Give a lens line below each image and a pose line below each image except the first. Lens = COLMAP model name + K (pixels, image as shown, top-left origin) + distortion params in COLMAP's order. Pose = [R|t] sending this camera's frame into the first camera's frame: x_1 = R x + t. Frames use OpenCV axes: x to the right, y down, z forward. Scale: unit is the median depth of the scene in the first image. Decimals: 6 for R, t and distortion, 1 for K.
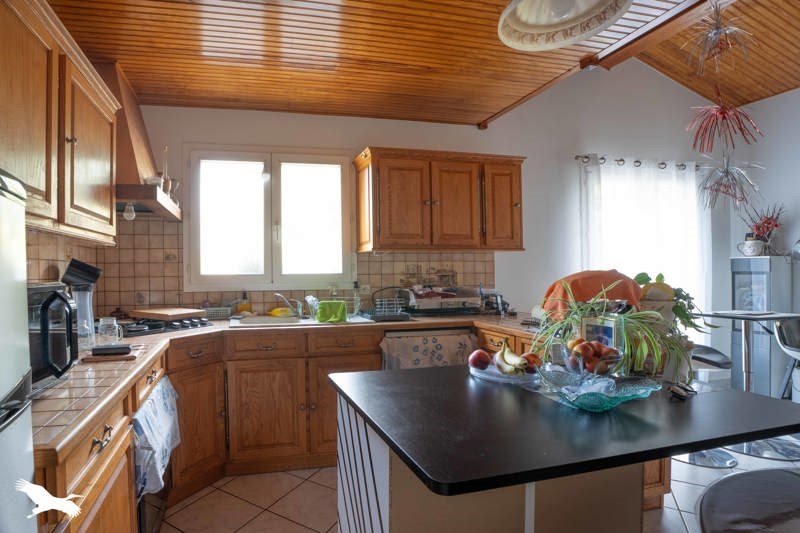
lens RADIAL K [[406.4, 0, 402.7], [0, 406.4, 261.7], [0, 0, 1]] dist [-0.003044, 0.000118]
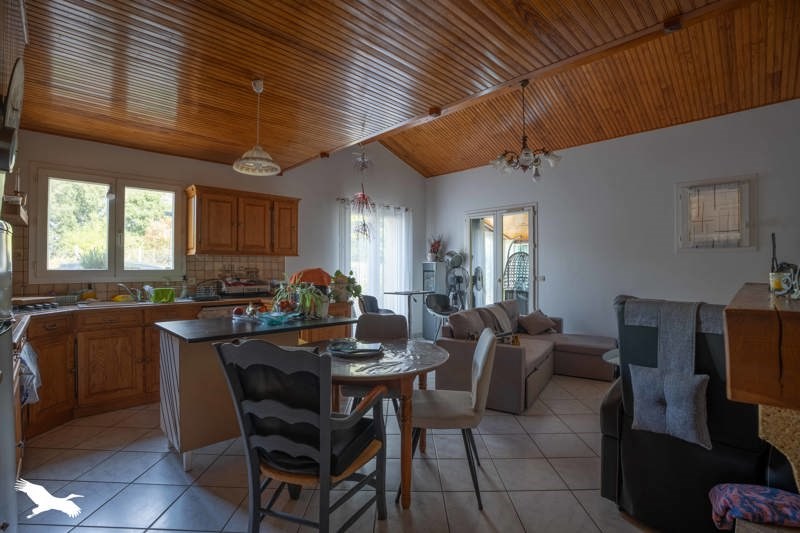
lens RADIAL K [[406.4, 0, 402.7], [0, 406.4, 261.7], [0, 0, 1]] dist [-0.003044, 0.000118]
pose [[0.948141, 0.015056, 0.317492, 0.169686], [-0.015347, 0.999881, -0.001583, -0.009568], [-0.317478, -0.003372, 0.948259, -0.638129]]
